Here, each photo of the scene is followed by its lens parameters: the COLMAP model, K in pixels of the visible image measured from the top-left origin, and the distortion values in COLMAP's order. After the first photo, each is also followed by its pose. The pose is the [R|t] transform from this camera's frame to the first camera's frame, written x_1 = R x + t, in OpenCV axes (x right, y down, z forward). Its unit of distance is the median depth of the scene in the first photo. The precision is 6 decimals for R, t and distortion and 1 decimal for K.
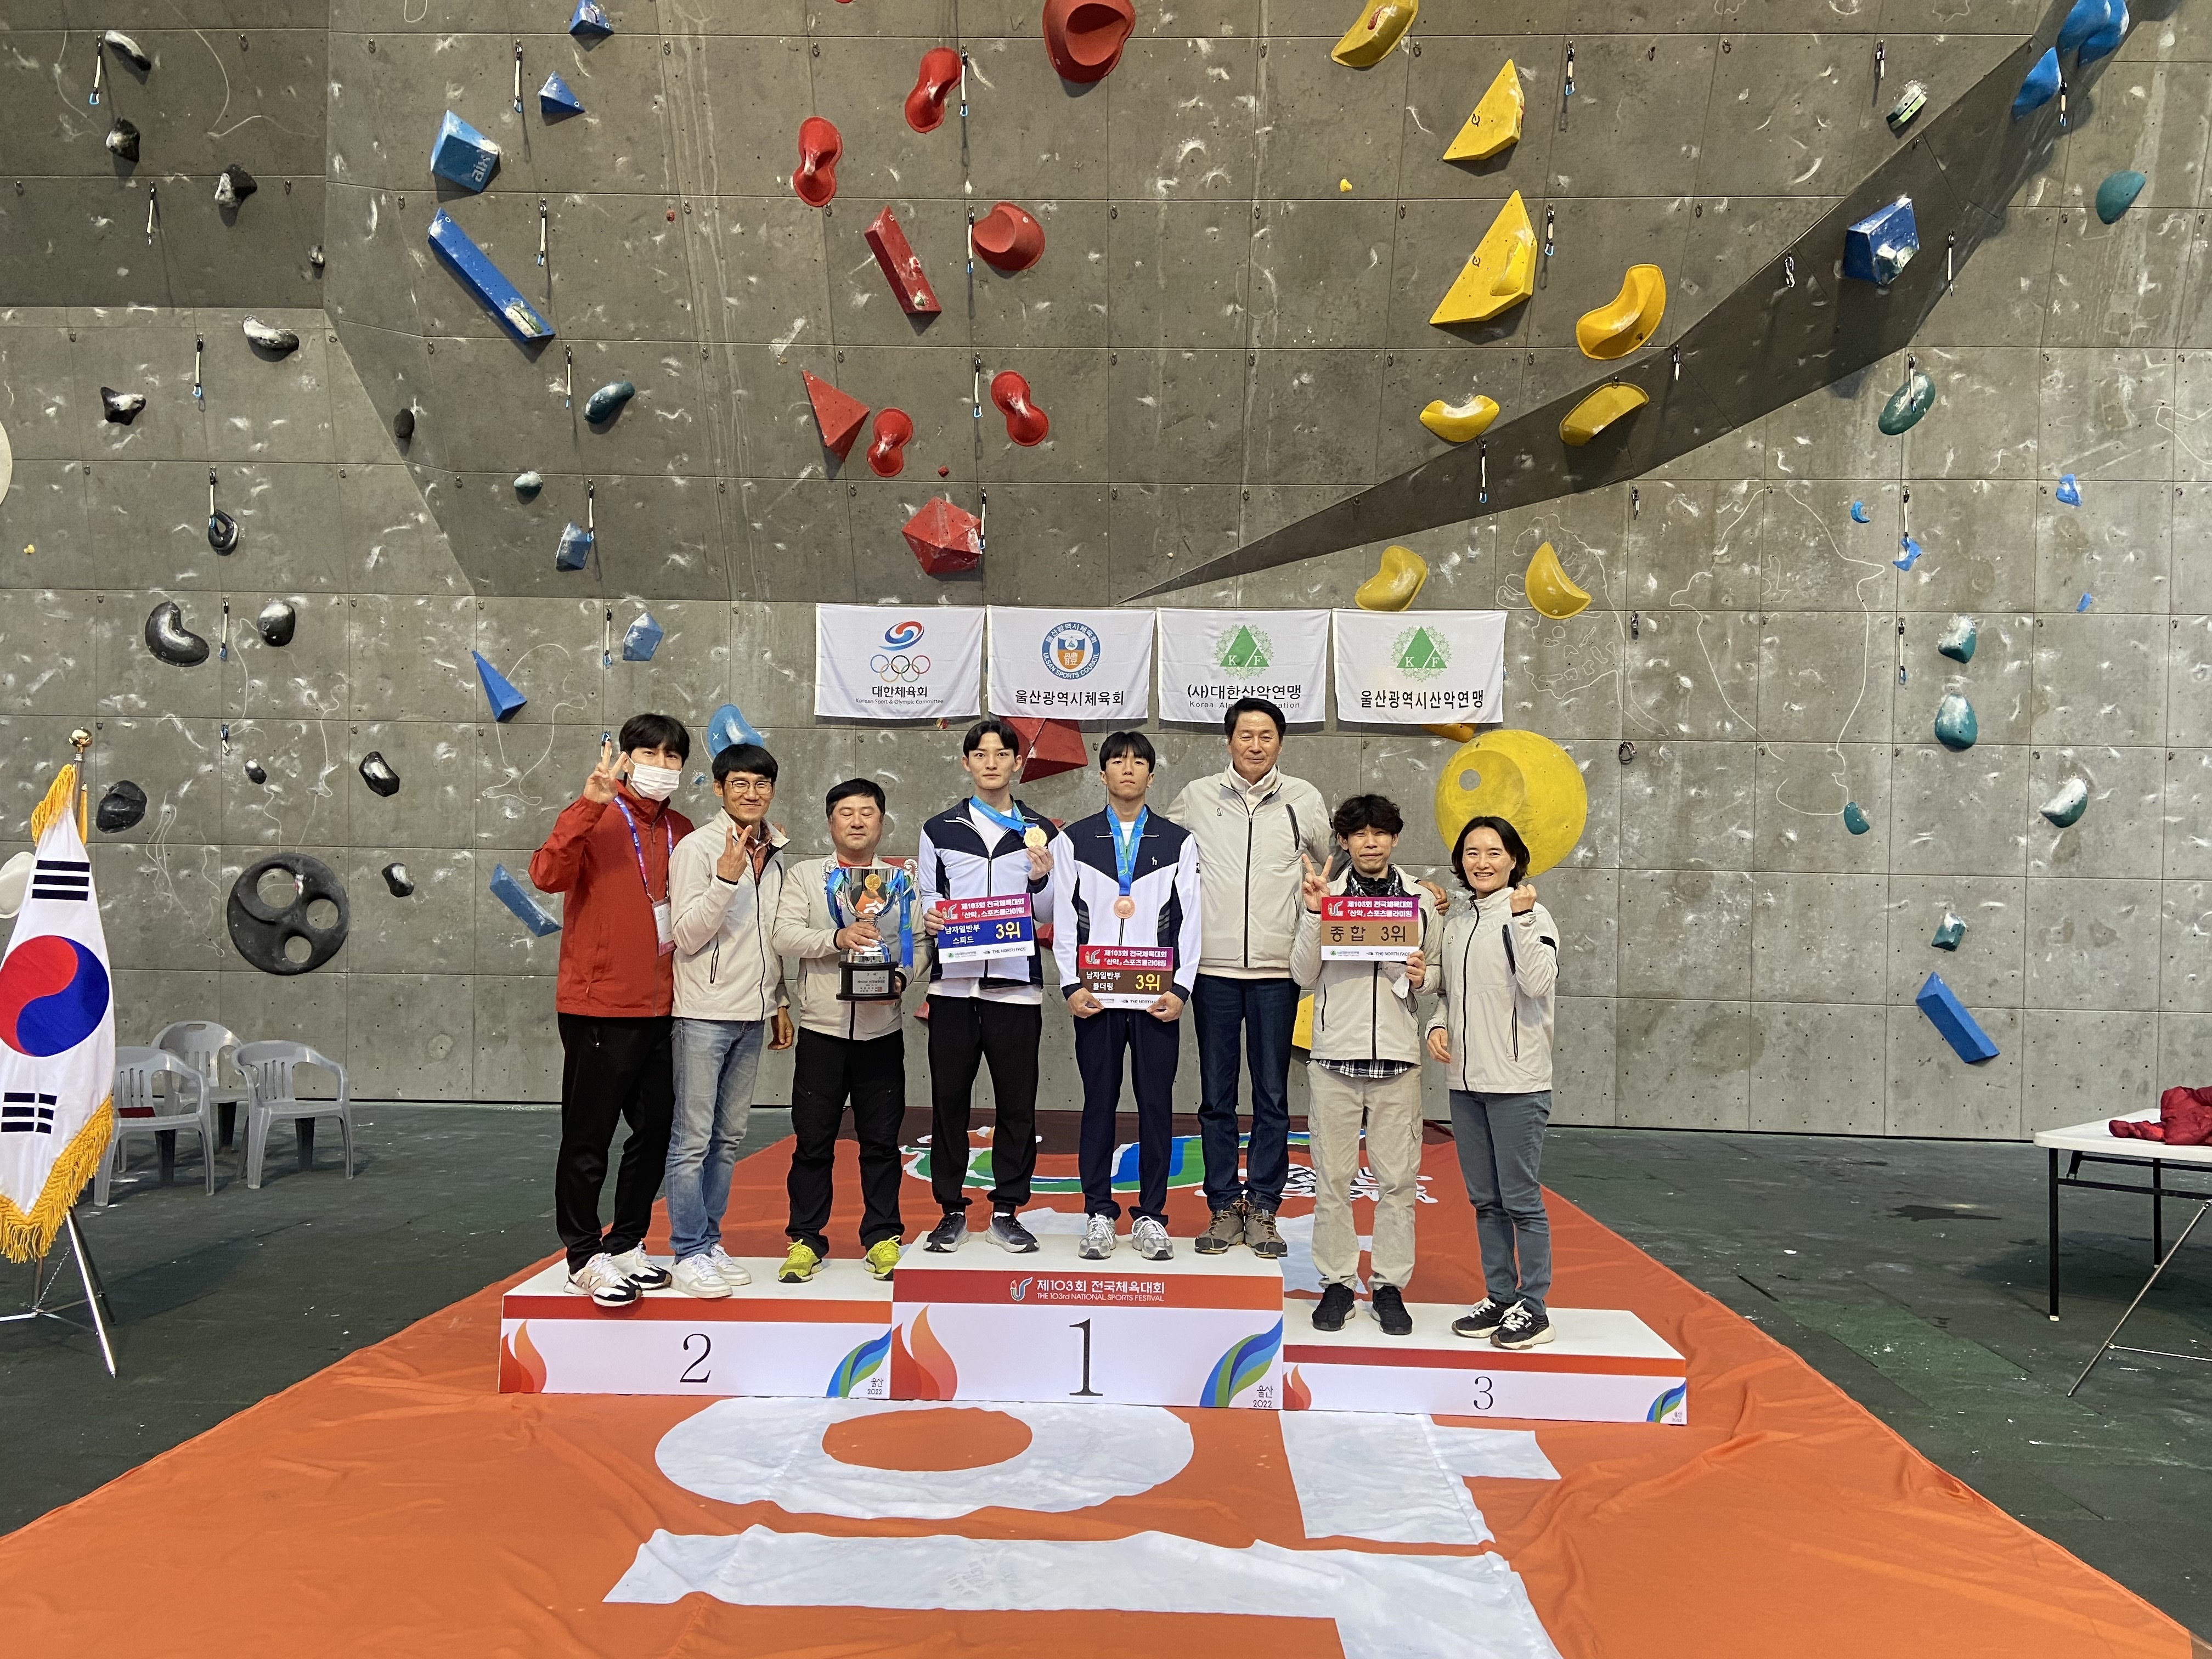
lens RADIAL K [[1673.6, 0, 1106.0], [0, 1673.6, 829.5], [0, 0, 1]] dist [0.125378, -0.153018]
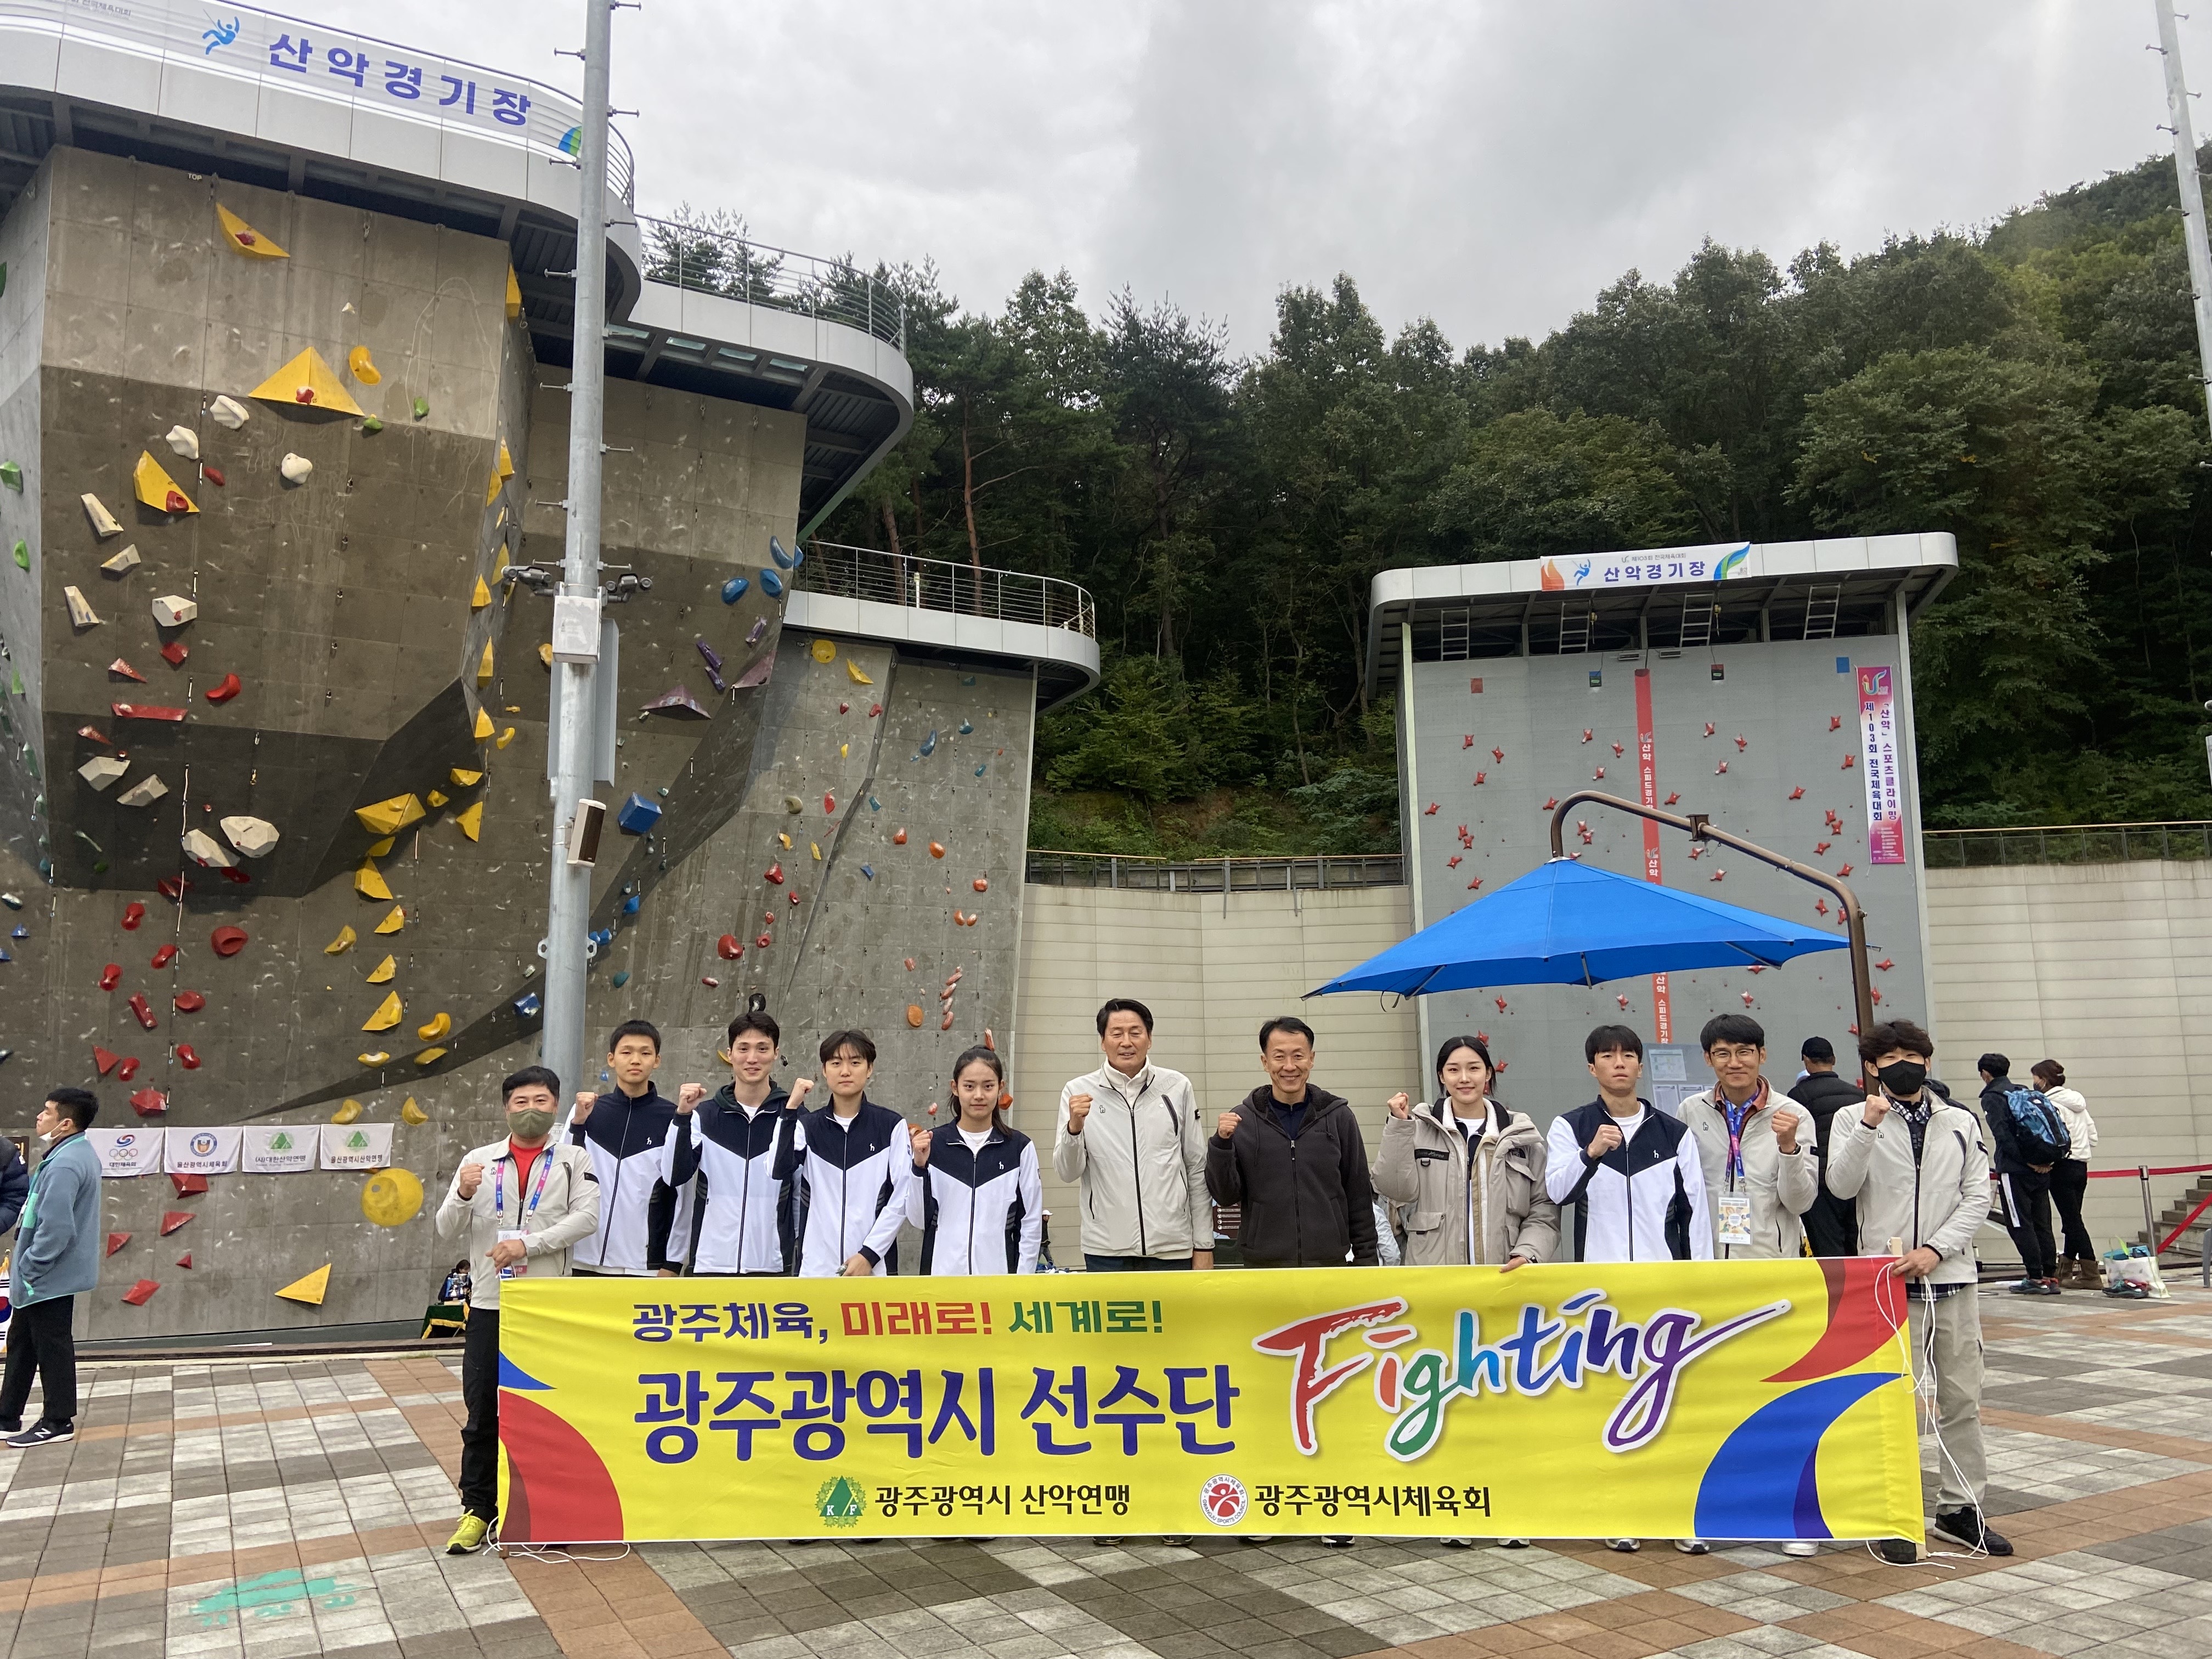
lens RADIAL K [[1673.6, 0, 1106.0], [0, 1673.6, 829.5], [0, 0, 1]] dist [0.125378, -0.153018]
pose [[0.871415, 0.053065, 0.487667, -0.120924], [0.003510, 0.993432, -0.114371, -0.279074], [-0.490533, 0.101376, 0.865506, -1.933763]]
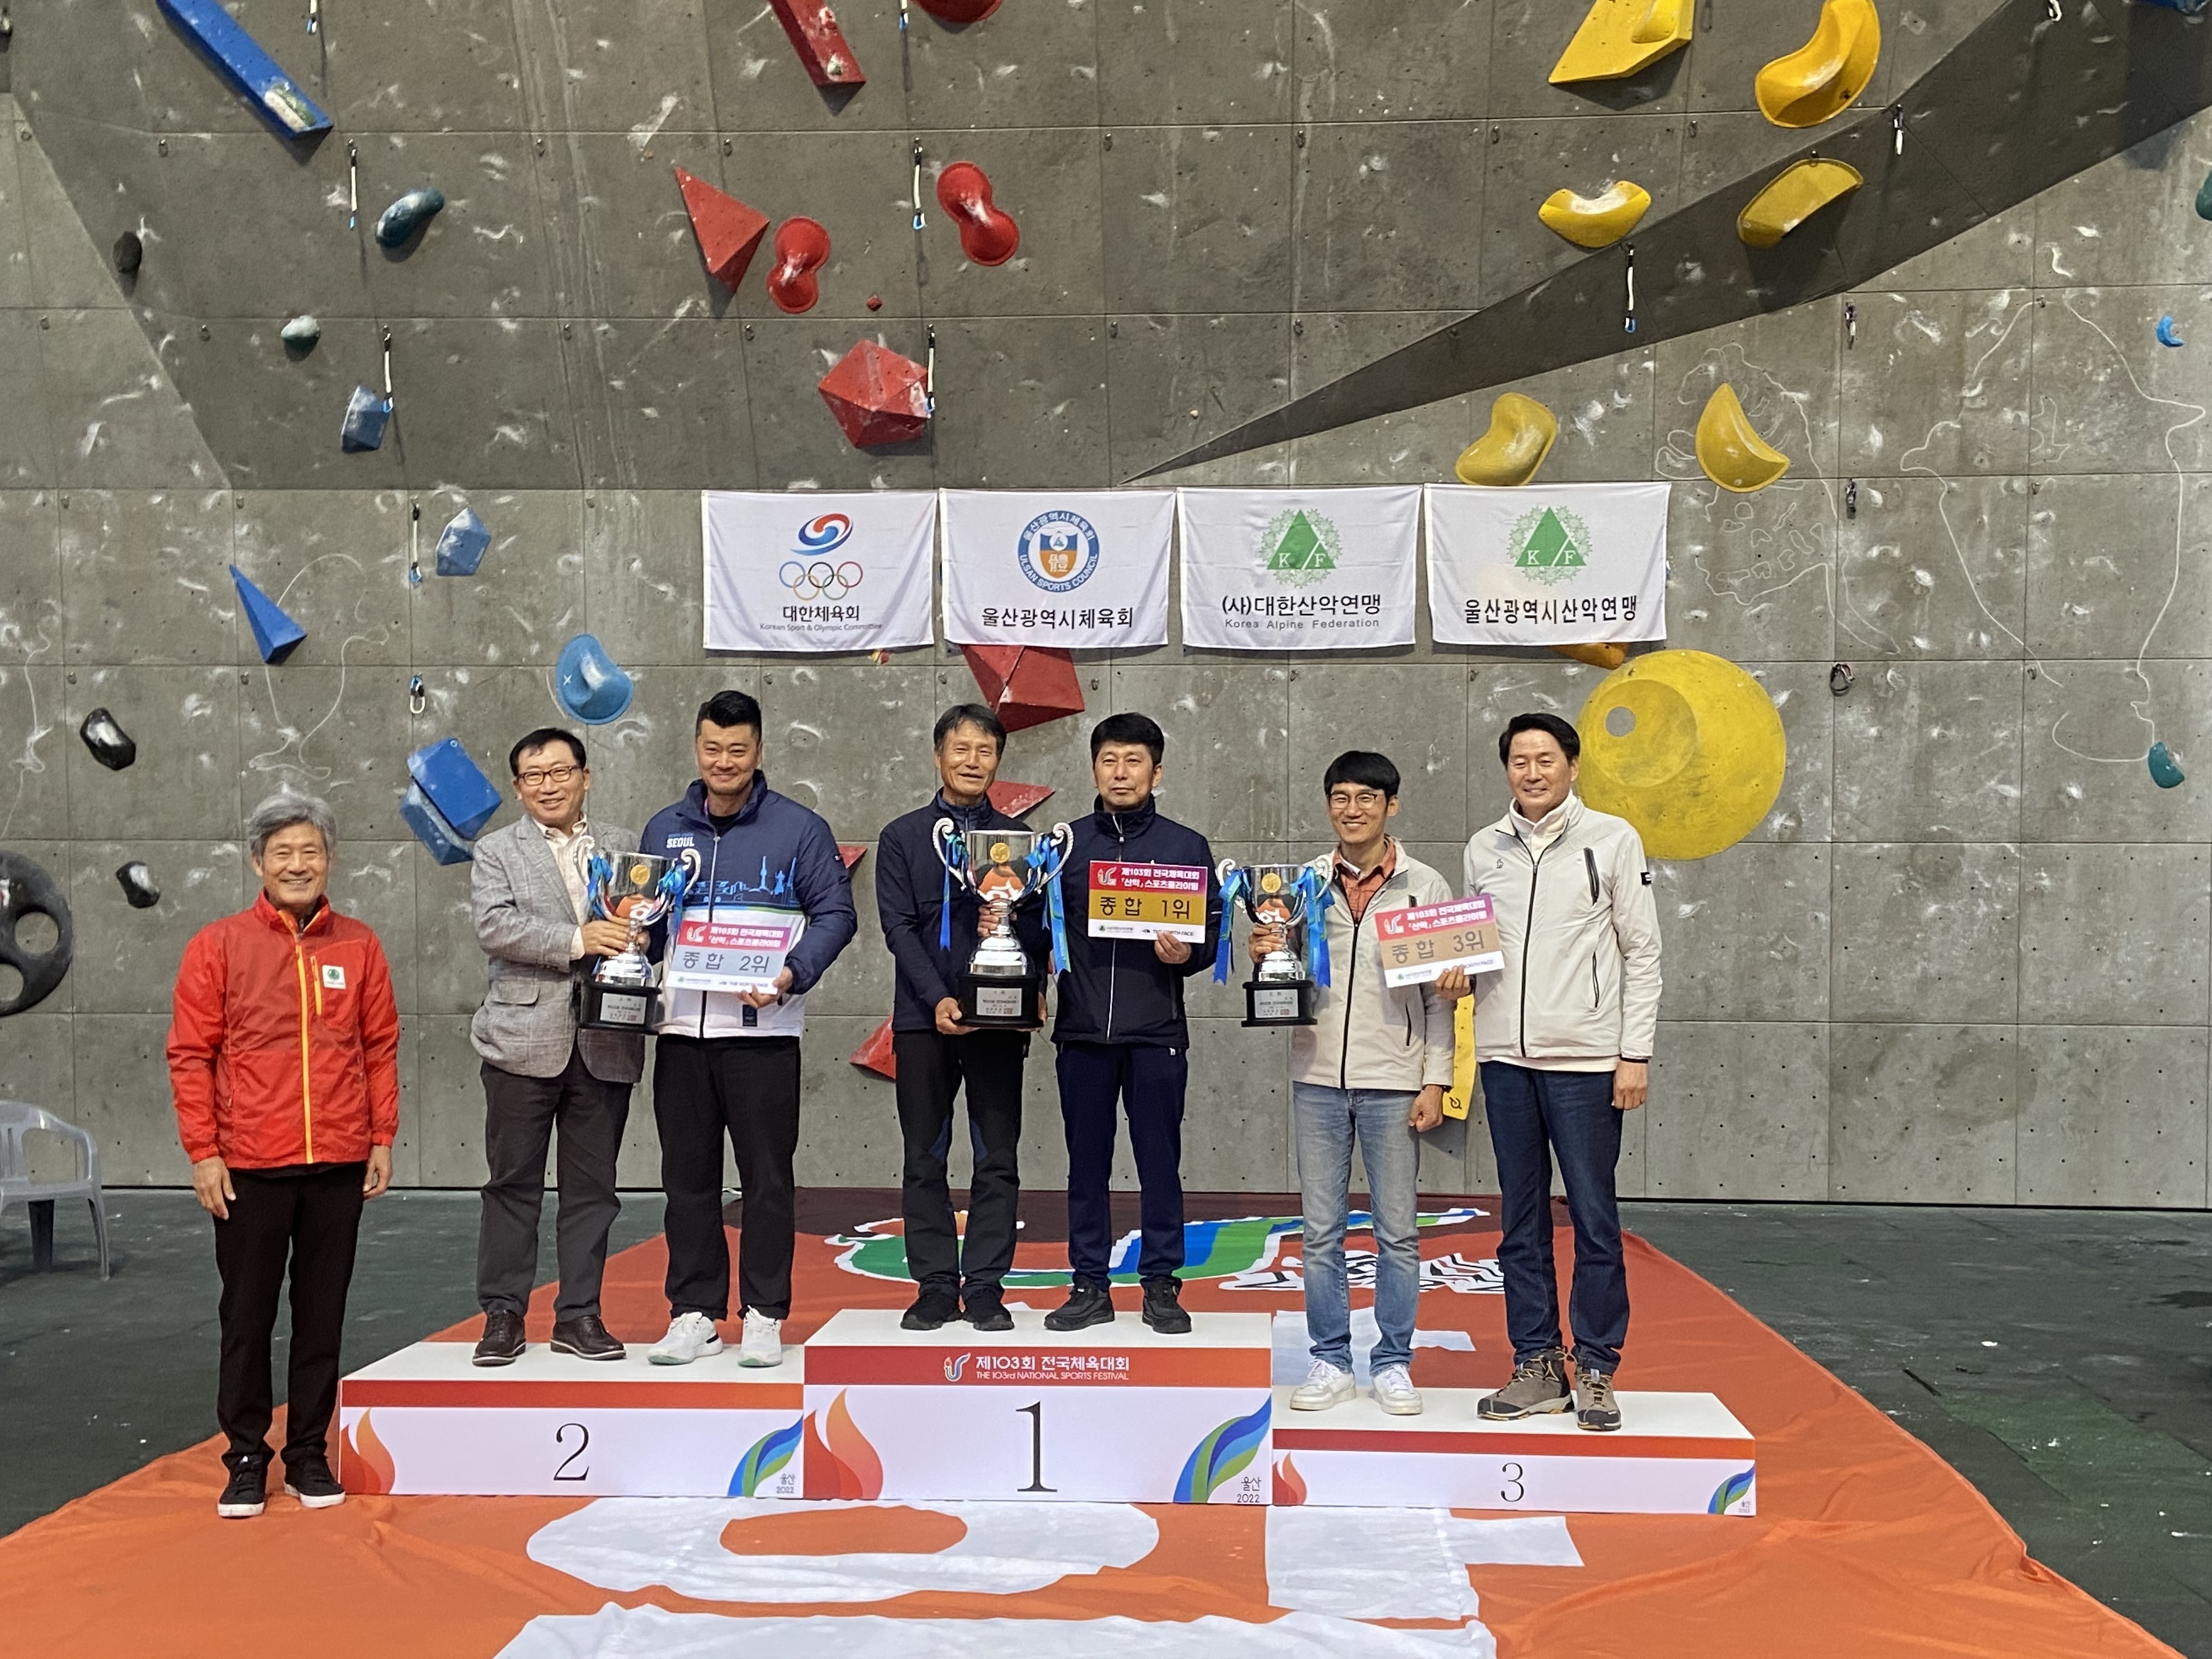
lens RADIAL K [[2604.6, 0, 1100.3], [0, 2604.6, 883.7], [0, 0, 1]] dist [0.133926, -0.187034]
pose [[0.999519, -0.016092, -0.026496, 0.024477], [0.017051, 0.999193, 0.036366, -0.005040], [0.025889, -0.036801, 0.998987, -0.117211]]
